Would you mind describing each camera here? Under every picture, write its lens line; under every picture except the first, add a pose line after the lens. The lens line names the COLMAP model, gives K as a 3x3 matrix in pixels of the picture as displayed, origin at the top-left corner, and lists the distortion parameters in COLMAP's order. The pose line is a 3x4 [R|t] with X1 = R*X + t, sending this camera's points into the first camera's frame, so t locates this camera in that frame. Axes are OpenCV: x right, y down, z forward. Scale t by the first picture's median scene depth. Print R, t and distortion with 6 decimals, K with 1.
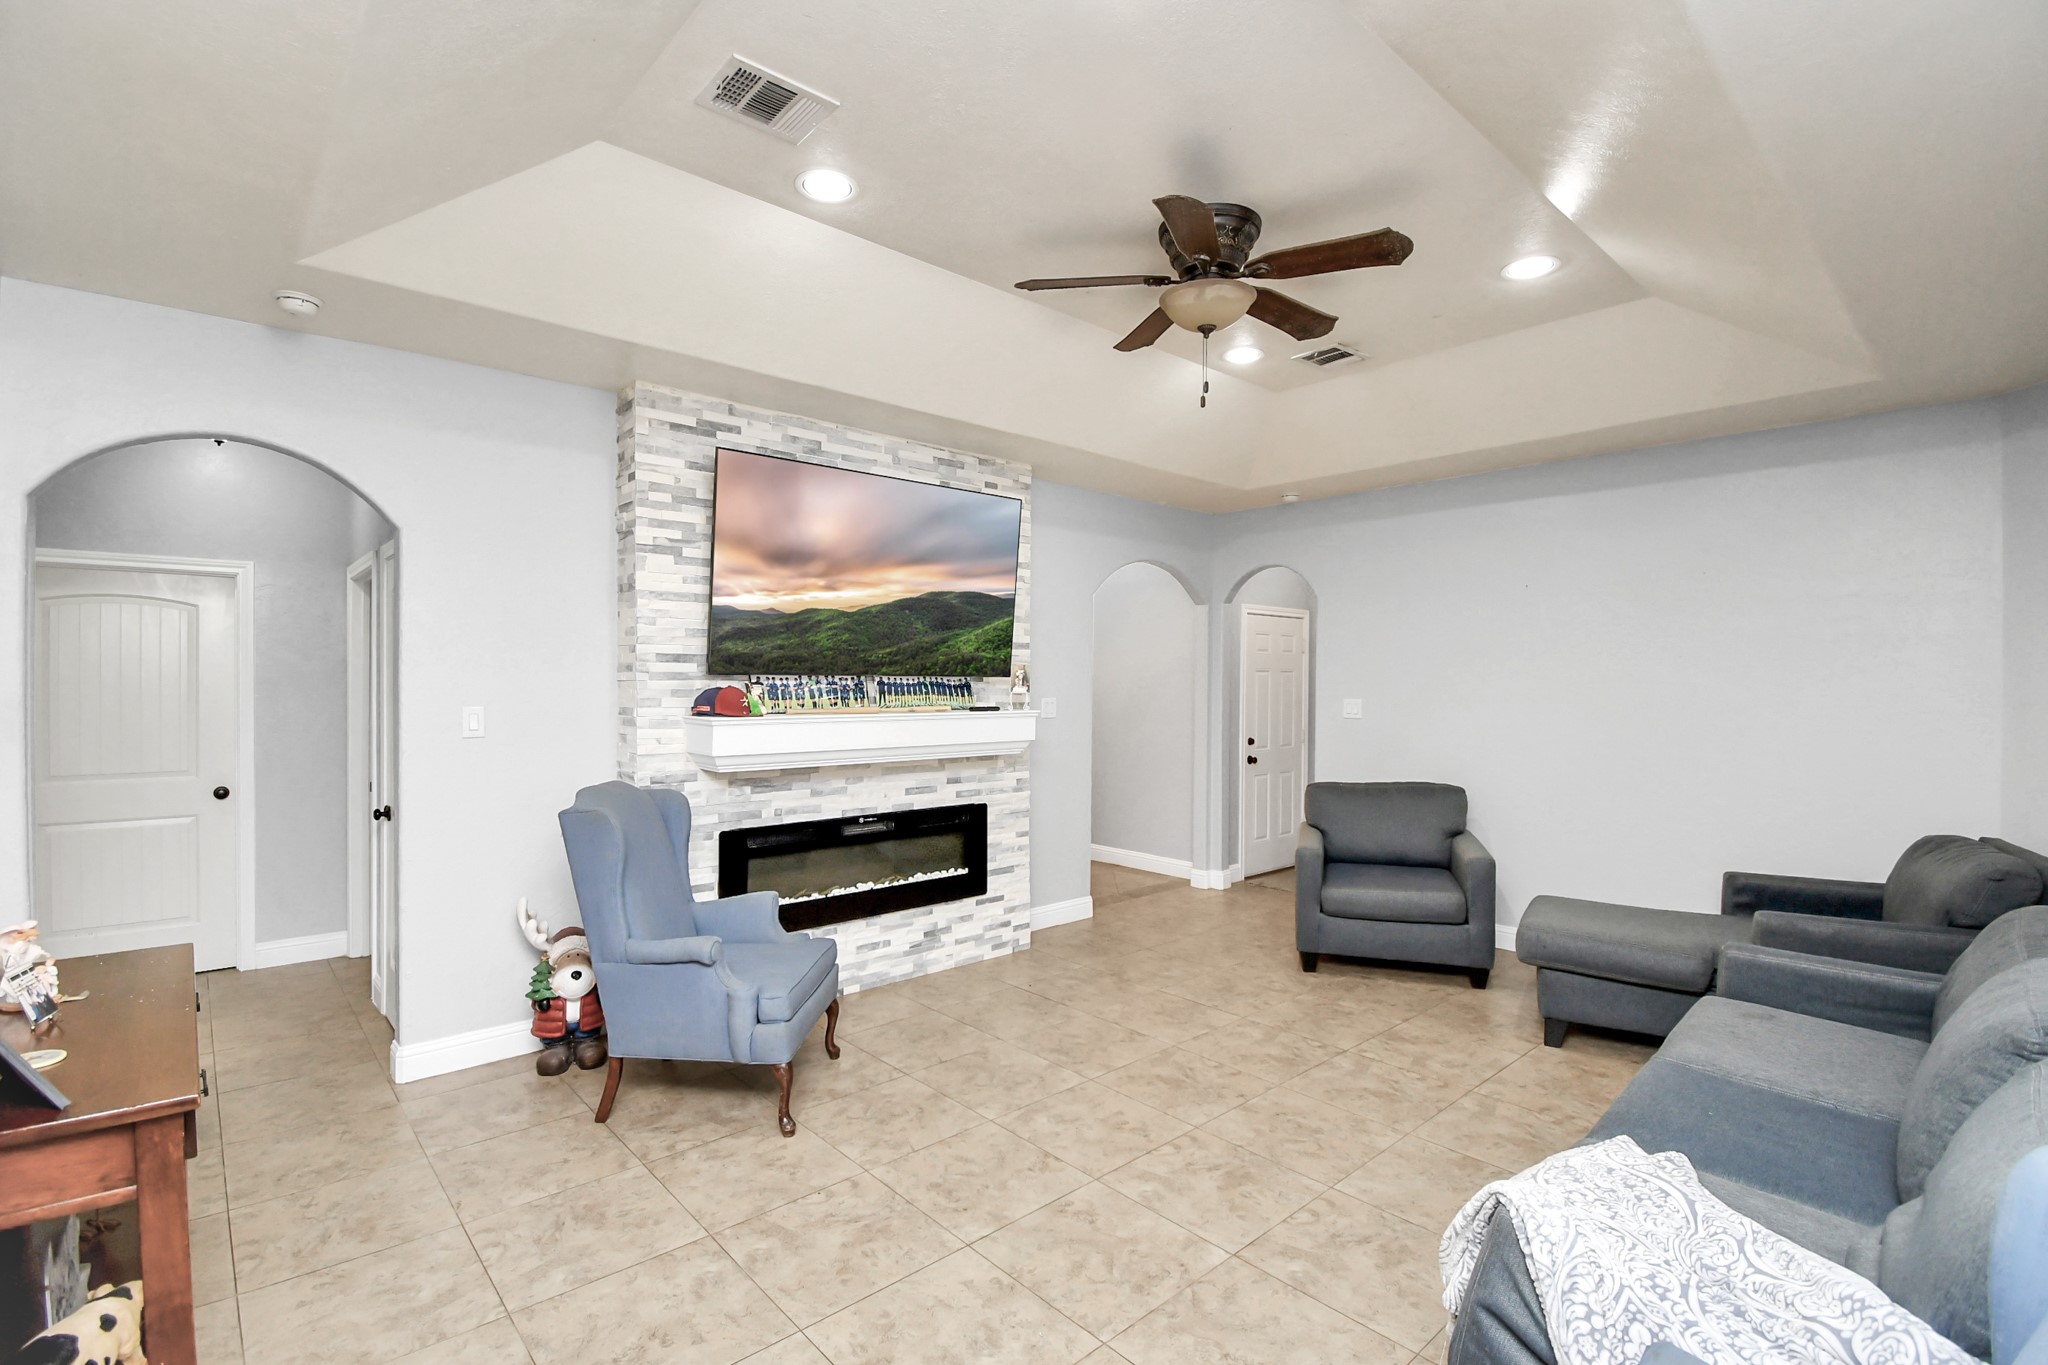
lens RADIAL K [[916.8, 0, 1056.8], [0, 916.8, 665.8], [0, 0, 1]] dist [0.007005, -0.016995]
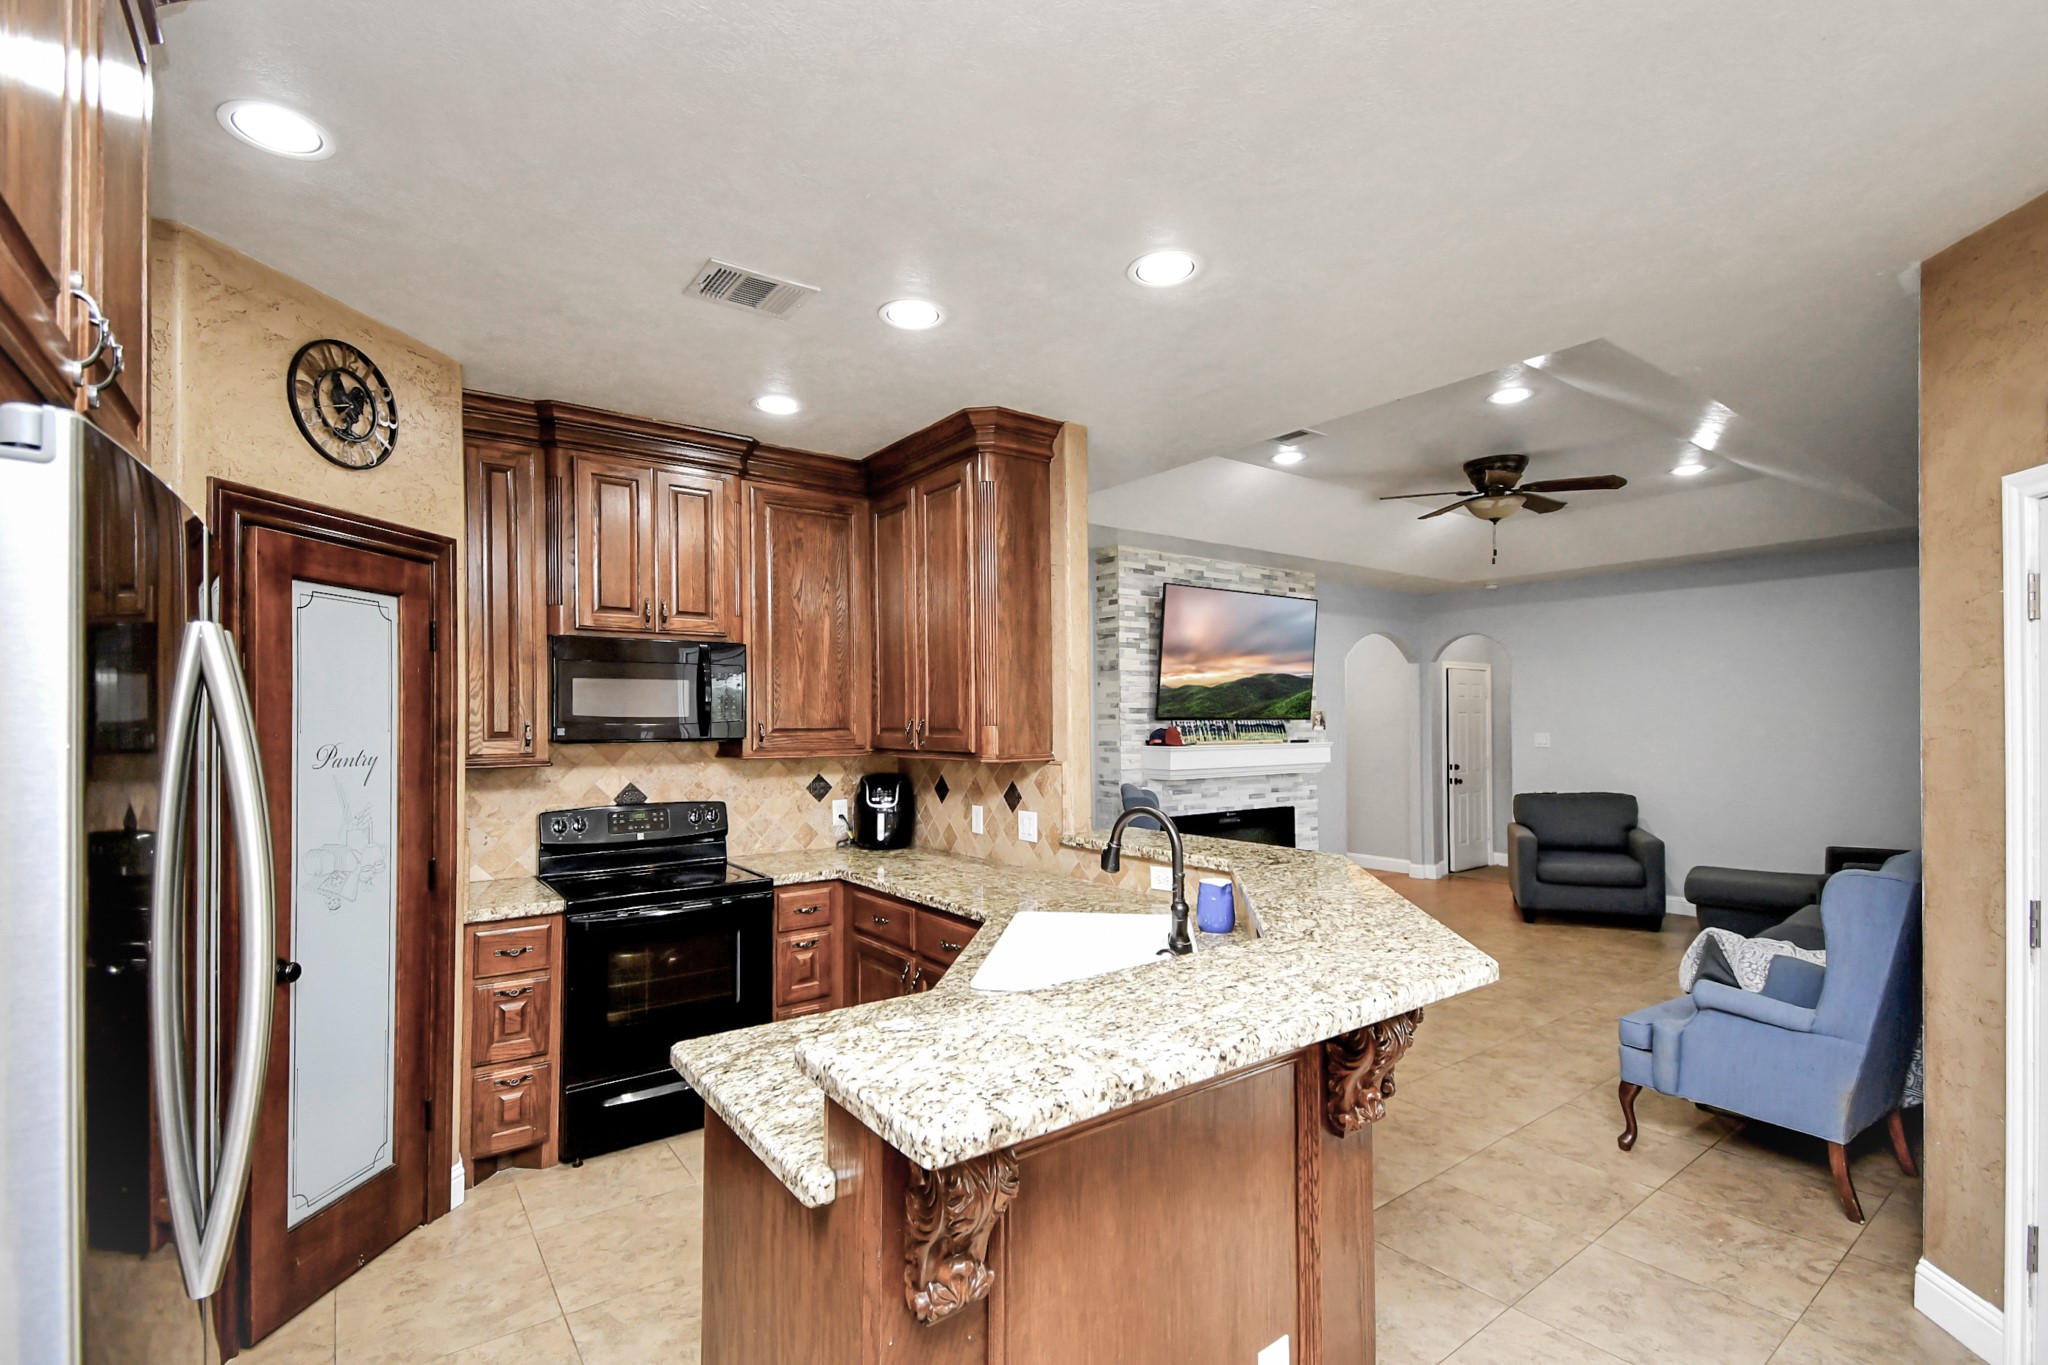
lens RADIAL K [[916.8, 0, 1057.8], [0, 916.8, 668.1], [0, 0, 1]] dist [0.007005, -0.016995]
pose [[0.995615, -0.015688, -0.092219, -0.355193], [0.011840, 0.999042, -0.042127, -0.015063], [0.092791, 0.040851, 0.994847, -0.569165]]
